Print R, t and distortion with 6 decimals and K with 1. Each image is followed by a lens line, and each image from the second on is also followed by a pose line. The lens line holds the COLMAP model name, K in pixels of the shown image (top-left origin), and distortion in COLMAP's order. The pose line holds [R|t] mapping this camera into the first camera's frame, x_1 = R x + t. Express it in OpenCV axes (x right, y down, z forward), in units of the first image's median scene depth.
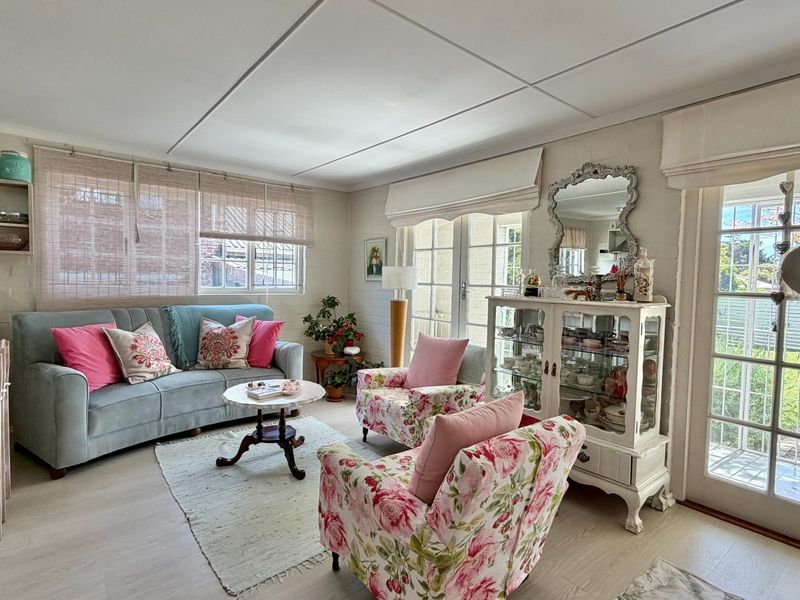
lens RADIAL K [[425.6, 0, 397.1], [0, 425.6, 300.0], [0, 0, 1]] dist [-0.000722, -0.000088]
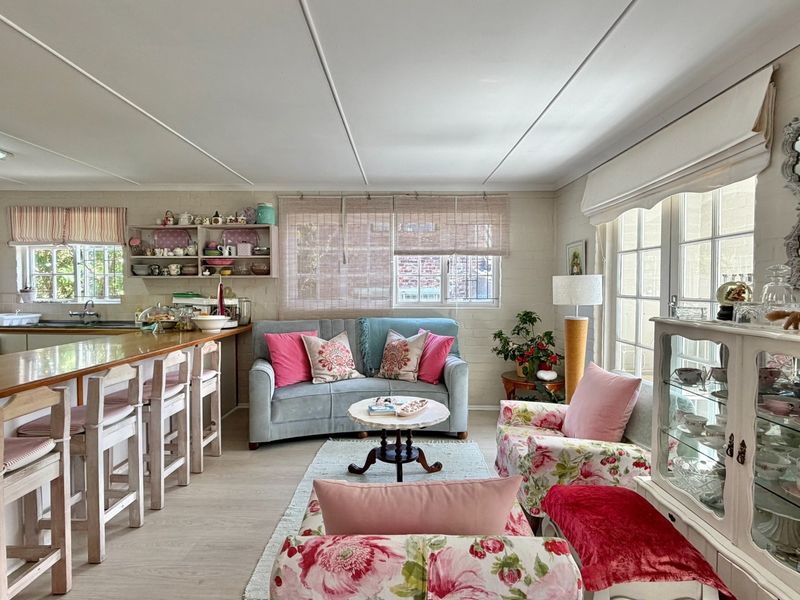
lens RADIAL K [[425.6, 0, 397.6], [0, 425.6, 298.9], [0, 0, 1]] dist [-0.000722, -0.000088]
pose [[0.769702, -0.002421, -0.638399, 0.286354], [-0.014532, 0.999667, -0.021312, -0.015475], [0.638238, 0.025681, 0.769411, 0.205798]]
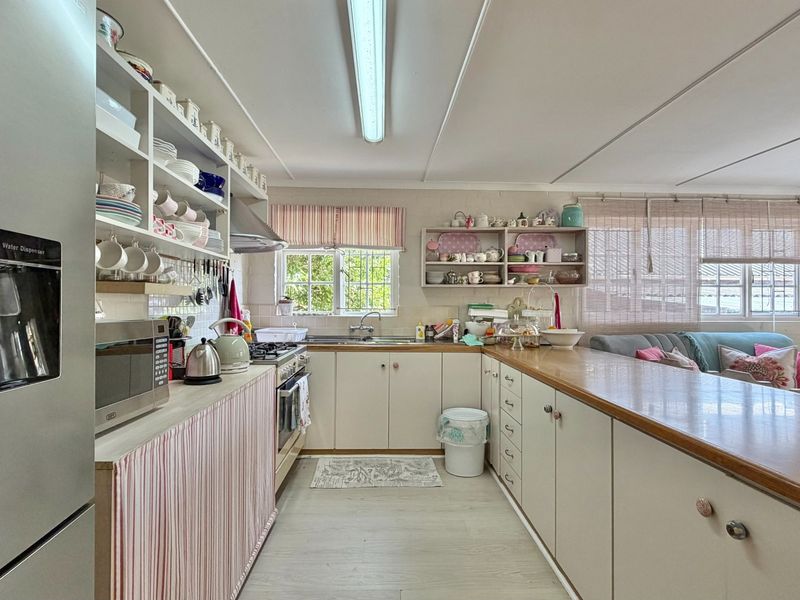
lens RADIAL K [[425.6, 0, 396.2], [0, 425.6, 299.4], [0, 0, 1]] dist [-0.000722, -0.000088]
pose [[0.801769, -0.028196, -0.596969, -0.537177], [-0.013572, 0.997770, -0.065354, 0.012466], [0.597480, 0.060501, 0.799598, -0.254226]]
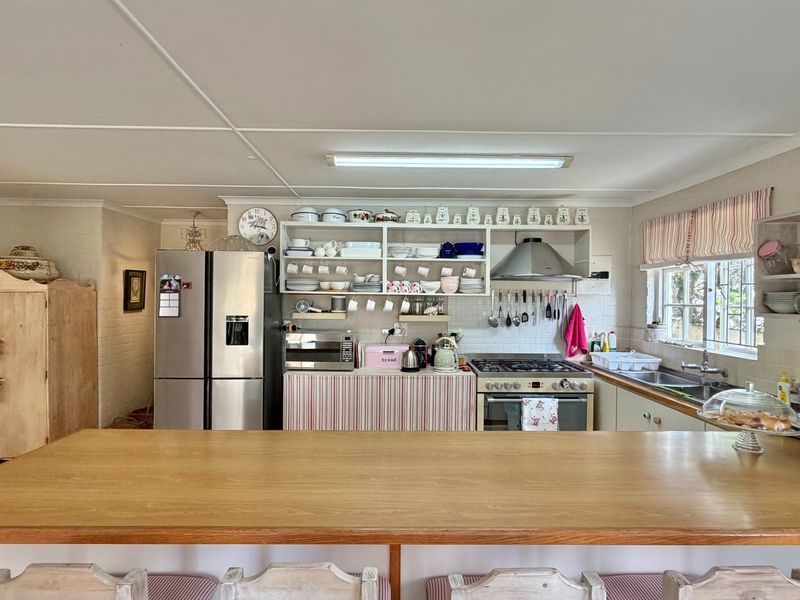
lens RADIAL K [[425.6, 0, 397.9], [0, 425.6, 299.4], [0, 0, 1]] dist [-0.000722, -0.000088]
pose [[-0.611059, -0.024270, -0.791213, -0.251941], [-0.062740, 0.997870, 0.017845, -0.097519], [0.789095, 0.060545, -0.611280, 0.629066]]
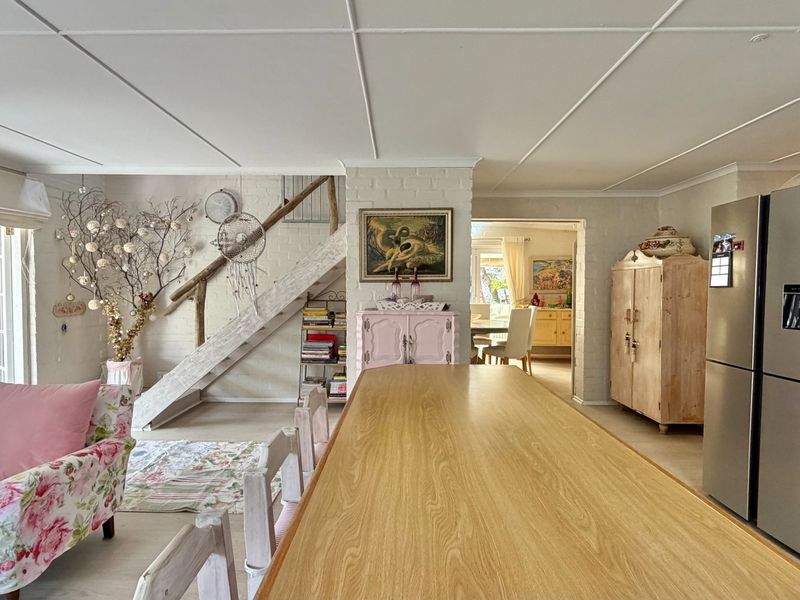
lens RADIAL K [[425.6, 0, 398.5], [0, 425.6, 300.0], [0, 0, 1]] dist [-0.000722, -0.000088]
pose [[-0.778546, -0.047410, 0.625794, -0.705090], [0.008723, 0.996229, 0.086326, -0.058910], [-0.627526, 0.072668, -0.775197, 0.613182]]
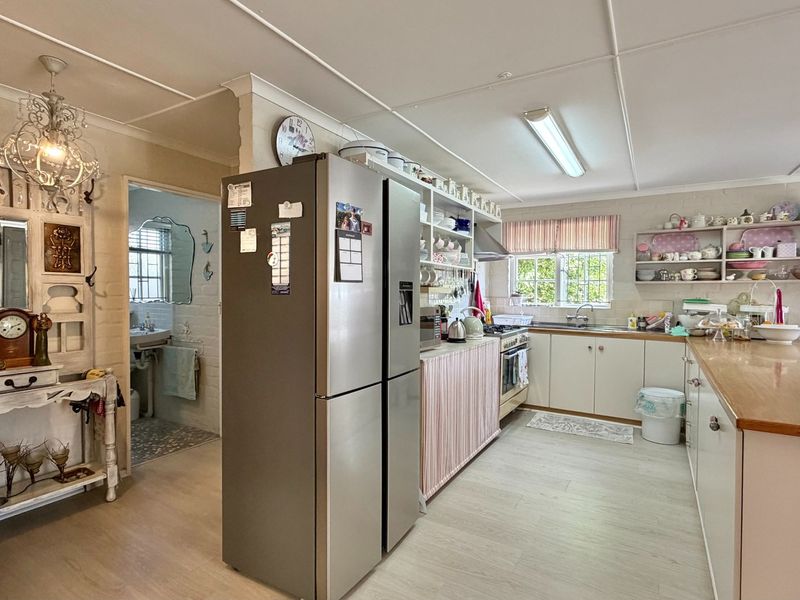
lens RADIAL K [[425.6, 0, 396.8], [0, 425.6, 301.0], [0, 0, 1]] dist [-0.000722, -0.000088]
pose [[0.344055, -0.003059, -0.938944, -0.184266], [-0.045613, 0.998760, -0.019968, 0.017380], [0.937841, 0.049698, 0.343489, -0.433786]]
